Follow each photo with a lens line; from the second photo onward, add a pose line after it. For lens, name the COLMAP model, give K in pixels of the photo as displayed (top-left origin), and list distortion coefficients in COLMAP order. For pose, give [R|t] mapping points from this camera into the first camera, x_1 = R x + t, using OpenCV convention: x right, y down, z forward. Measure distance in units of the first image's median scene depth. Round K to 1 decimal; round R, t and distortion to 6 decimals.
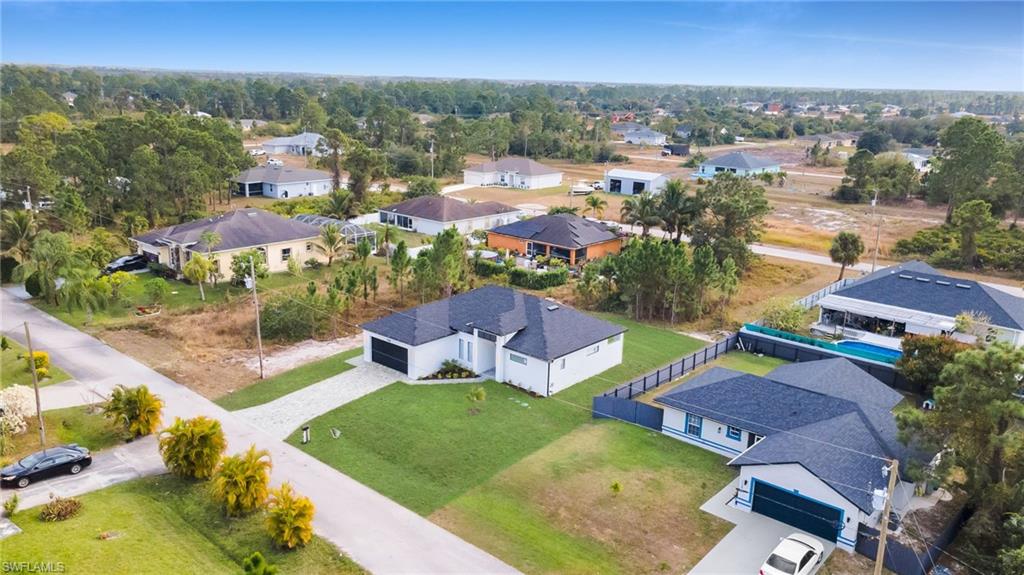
lens RADIAL K [[749.7, 0, 491.3], [0, 749.7, 282.8], [0, 0, 1]] dist [0.042274, 0.001717]
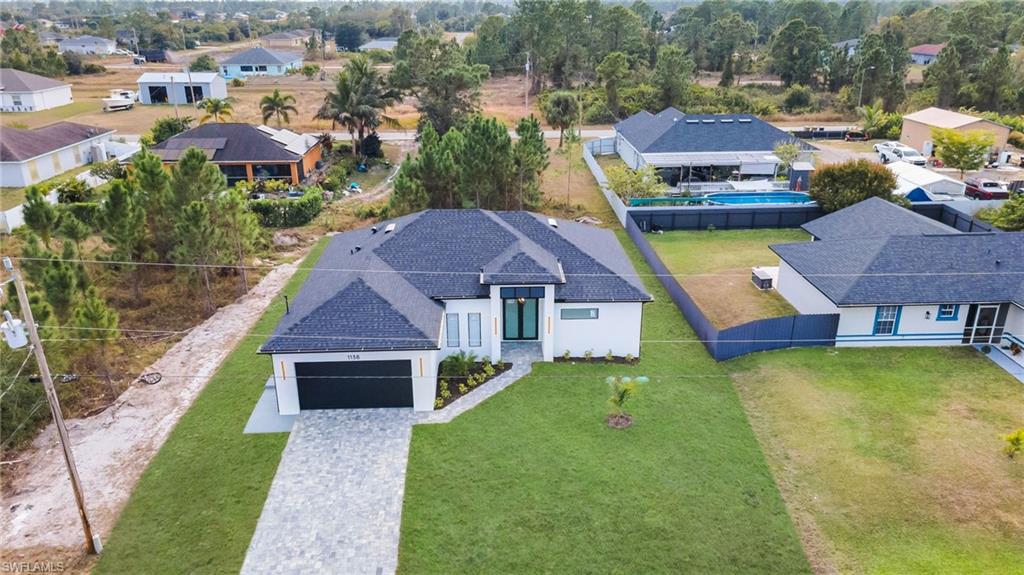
lens RADIAL K [[749.7, 0, 491.3], [0, 749.7, 282.8], [0, 0, 1]] dist [0.042274, 0.001717]
pose [[0.733226, -0.266806, 0.625455, -0.365382], [0.198767, 0.963730, 0.178092, -0.040605], [-0.650285, -0.006262, 0.759664, 0.561355]]
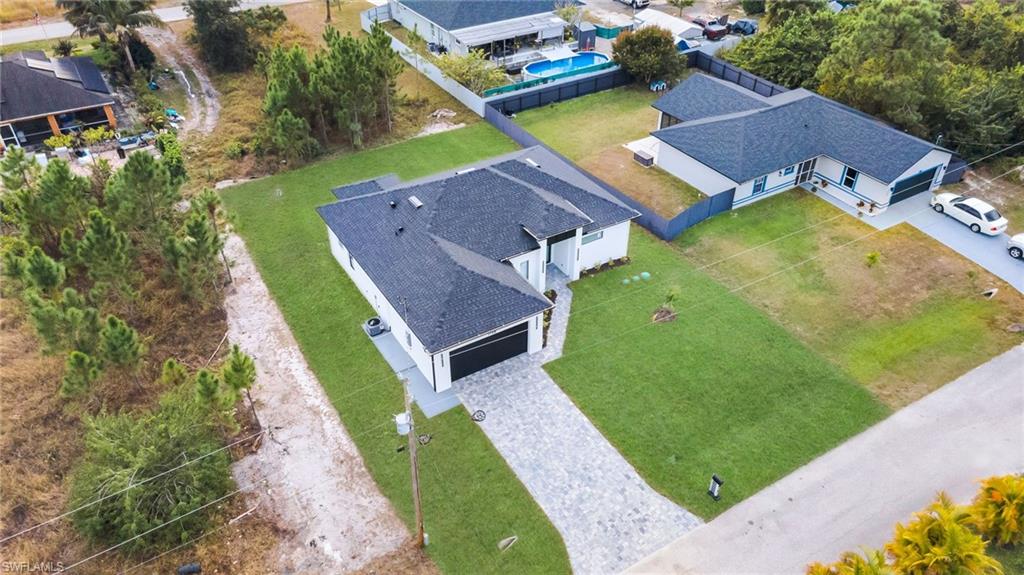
lens RADIAL K [[749.7, 0, 491.3], [0, 749.7, 282.8], [0, 0, 1]] dist [0.042274, 0.001717]
pose [[0.307911, -0.583174, 0.751731, -0.573089], [0.261551, 0.811560, 0.522457, -0.276631], [-0.914758, 0.035746, 0.402418, 0.746302]]
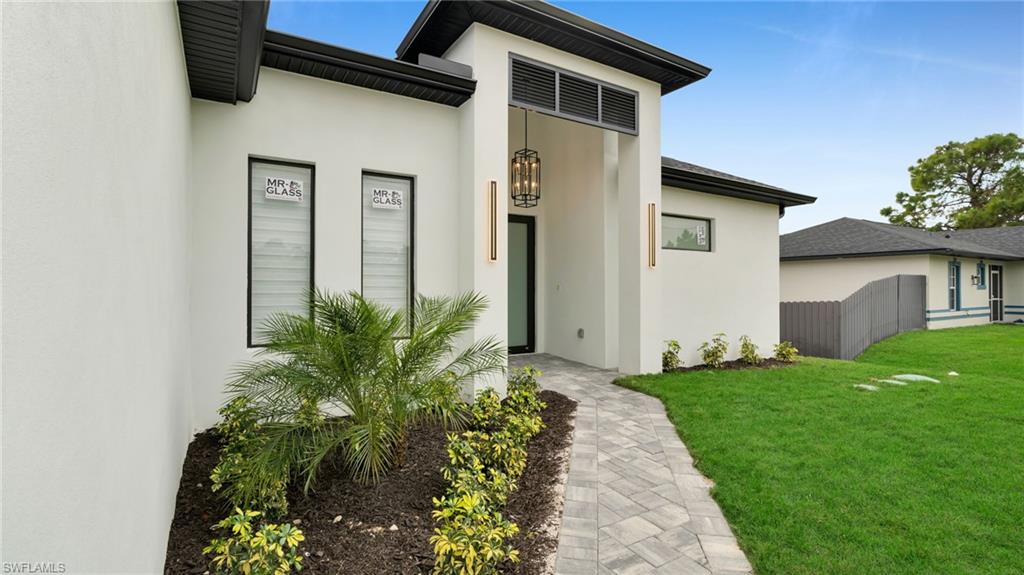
lens RADIAL K [[474.8, 0, 512.0], [0, 474.8, 287.5], [0, 0, 1]] dist [-0.001366, 0.000124]
pose [[0.306514, -0.017417, 0.951707, -0.100471], [0.243686, 0.967948, -0.060769, 0.108013], [-0.920145, 0.250545, 0.300934, 0.958254]]
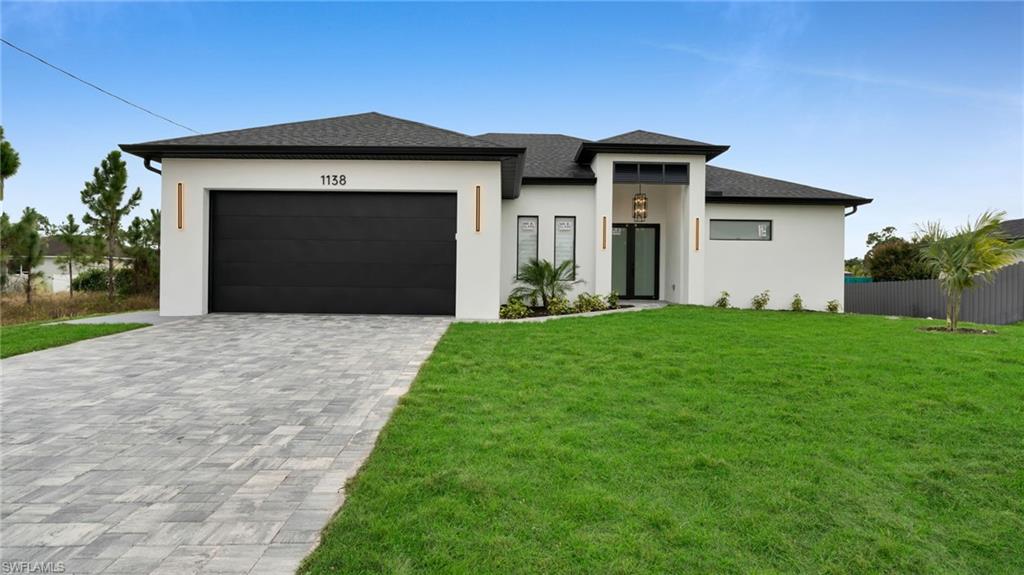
lens RADIAL K [[527.3, 0, 512.0], [0, 527.3, 287.5], [0, 0, 1]] dist [0.000035, 0.000092]
pose [[0.736875, -0.022500, 0.675654, -0.204525], [0.172907, 0.972475, -0.156190, 0.141950], [-0.653543, 0.231918, 0.720483, 0.852266]]
